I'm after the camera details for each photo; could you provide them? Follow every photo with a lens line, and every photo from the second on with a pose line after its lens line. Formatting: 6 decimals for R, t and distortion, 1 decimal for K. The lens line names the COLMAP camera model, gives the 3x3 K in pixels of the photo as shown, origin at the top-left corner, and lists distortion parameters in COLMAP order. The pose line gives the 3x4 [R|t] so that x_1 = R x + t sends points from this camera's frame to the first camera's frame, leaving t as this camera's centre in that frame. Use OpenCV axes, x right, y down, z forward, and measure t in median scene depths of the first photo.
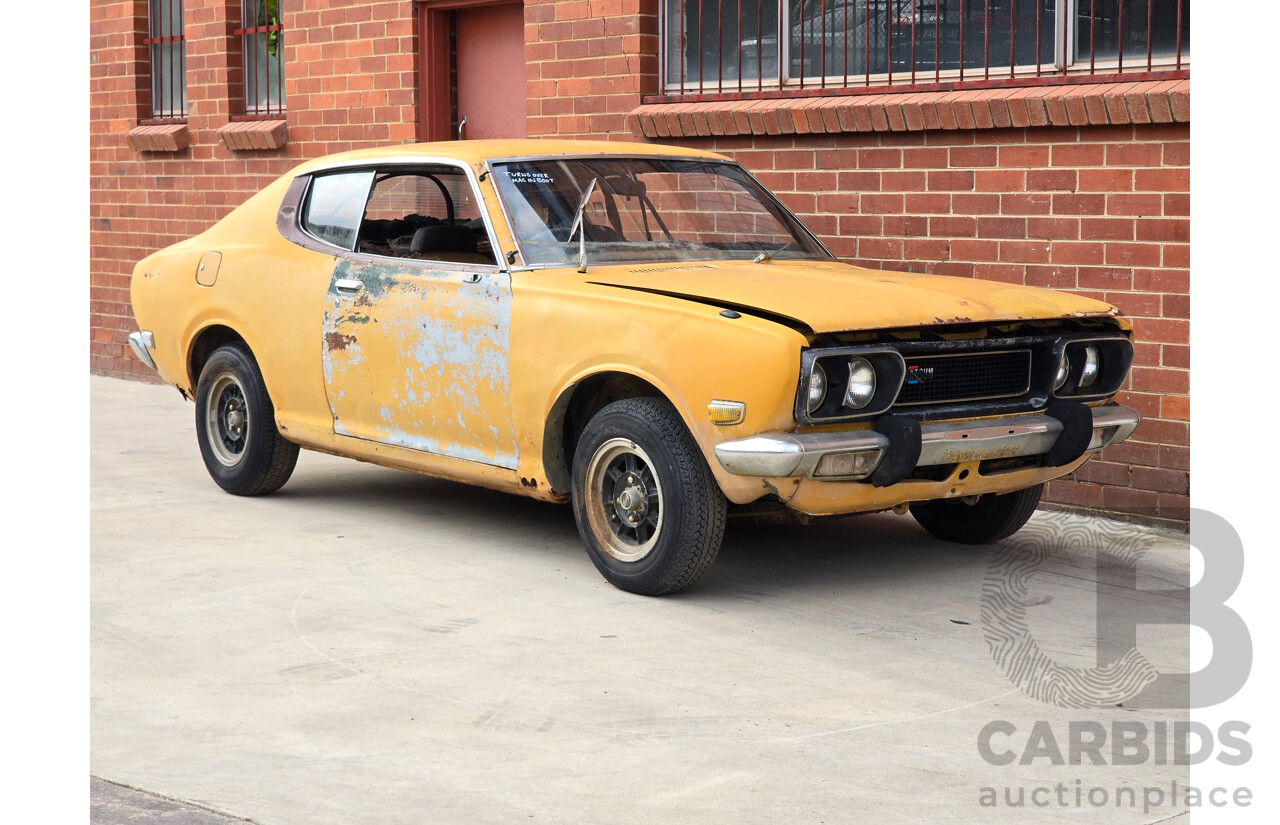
lens RADIAL K [[2107.7, 0, 681.2], [0, 2107.7, 383.9], [0, 0, 1]] dist [-0.022721, 0.323428]
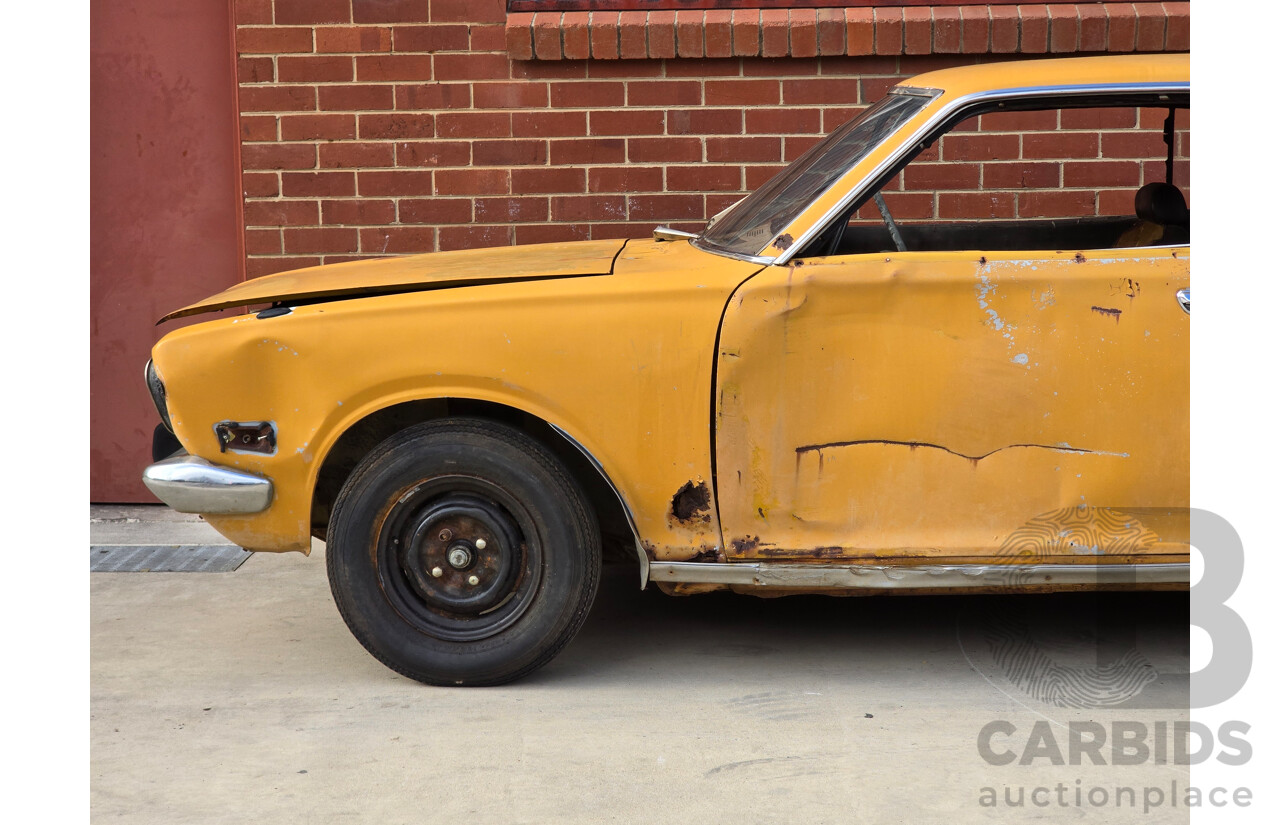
lens RADIAL K [[2107.7, 0, 681.2], [0, 2107.7, 383.9], [0, 0, 1]] dist [-0.022721, 0.323428]
pose [[0.691430, -0.099460, 0.715564, -0.574333], [0.079107, 0.994945, 0.061854, -0.058743], [-0.718099, 0.013839, 0.695803, 0.572123]]
